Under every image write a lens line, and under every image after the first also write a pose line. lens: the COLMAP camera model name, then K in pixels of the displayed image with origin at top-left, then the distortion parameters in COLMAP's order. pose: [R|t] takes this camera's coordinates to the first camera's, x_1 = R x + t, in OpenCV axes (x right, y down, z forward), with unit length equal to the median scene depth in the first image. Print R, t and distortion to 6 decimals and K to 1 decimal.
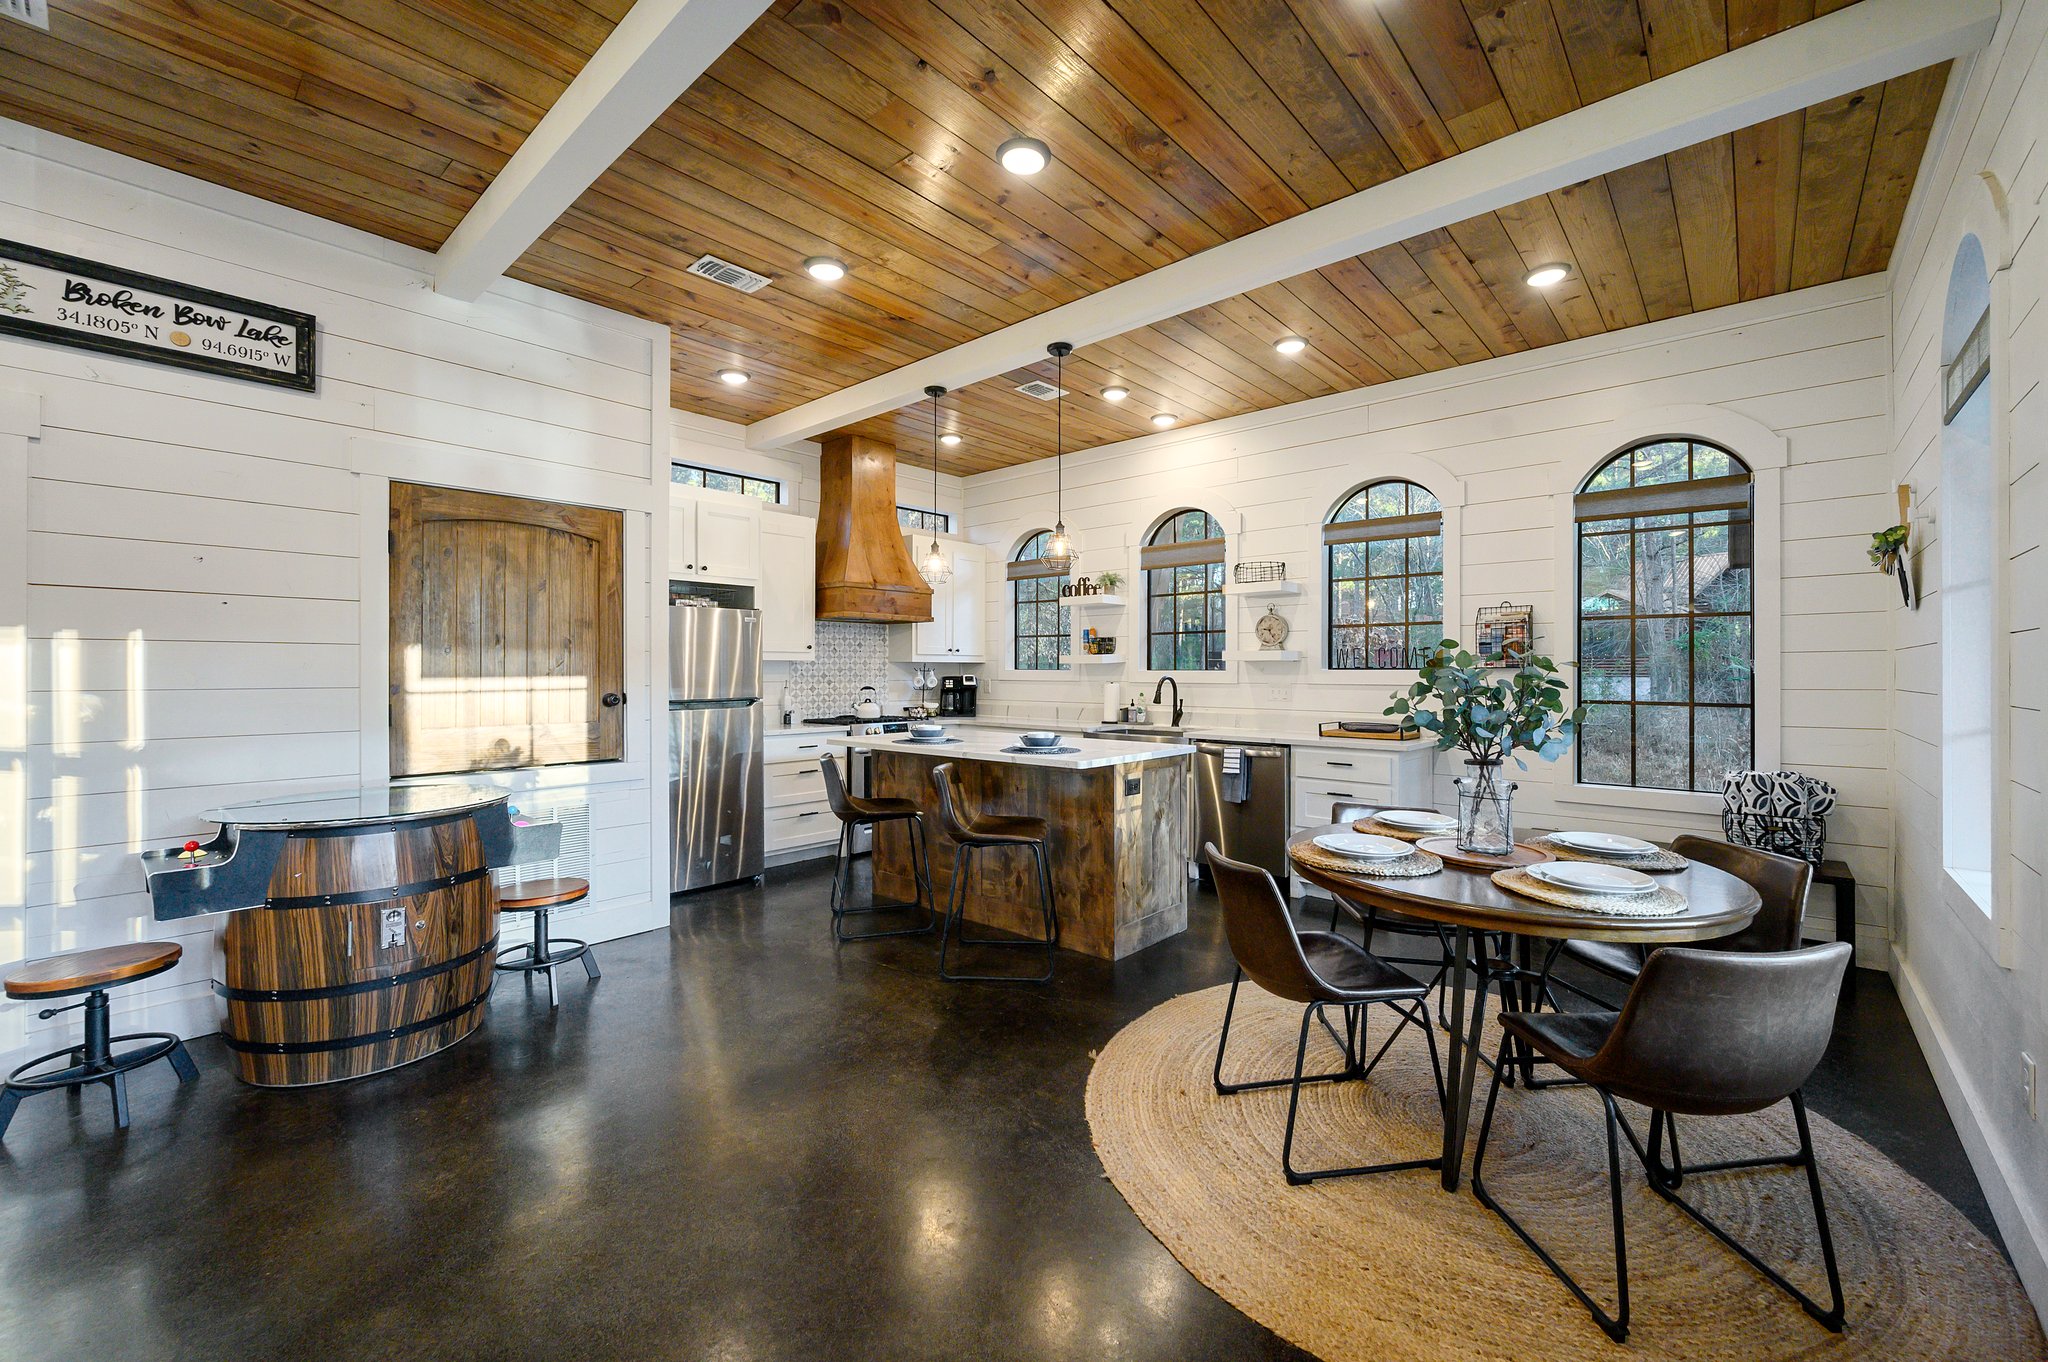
lens RADIAL K [[832.4, 0, 1024.0], [0, 832.4, 681.0], [0, 0, 1]] dist [0.000840, 0.000548]
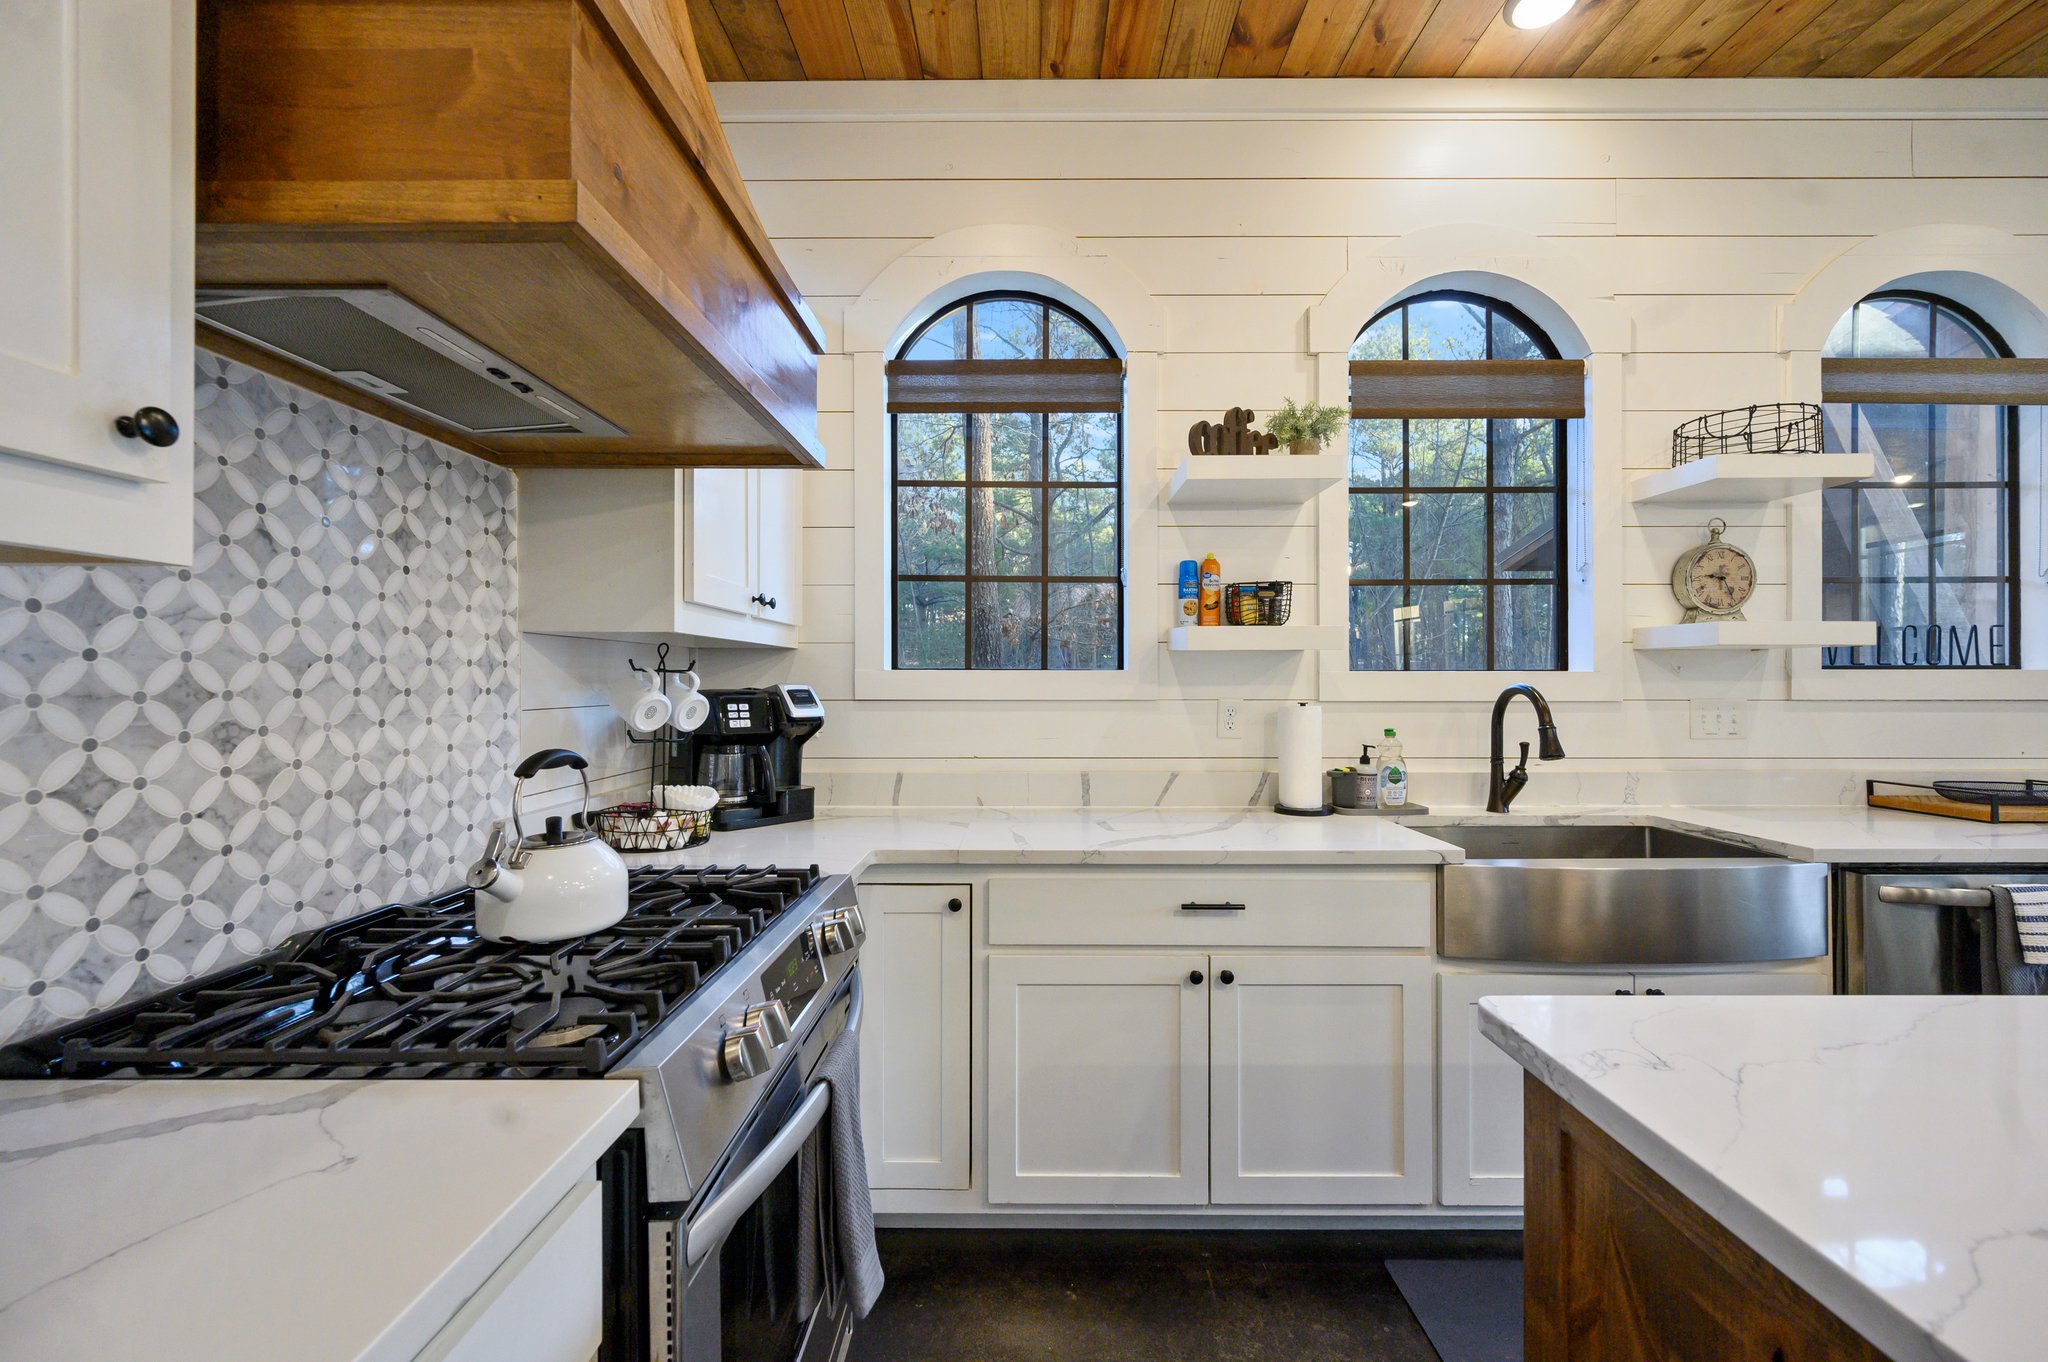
lens RADIAL K [[832.4, 0, 1024.0], [0, 832.4, 681.0], [0, 0, 1]] dist [0.000840, 0.000548]
pose [[0.748919, -0.002282, 0.662657, -0.278256], [0.010575, 0.999908, -0.008508, -0.007265], [-0.662577, 0.013379, 0.748875, 0.961103]]
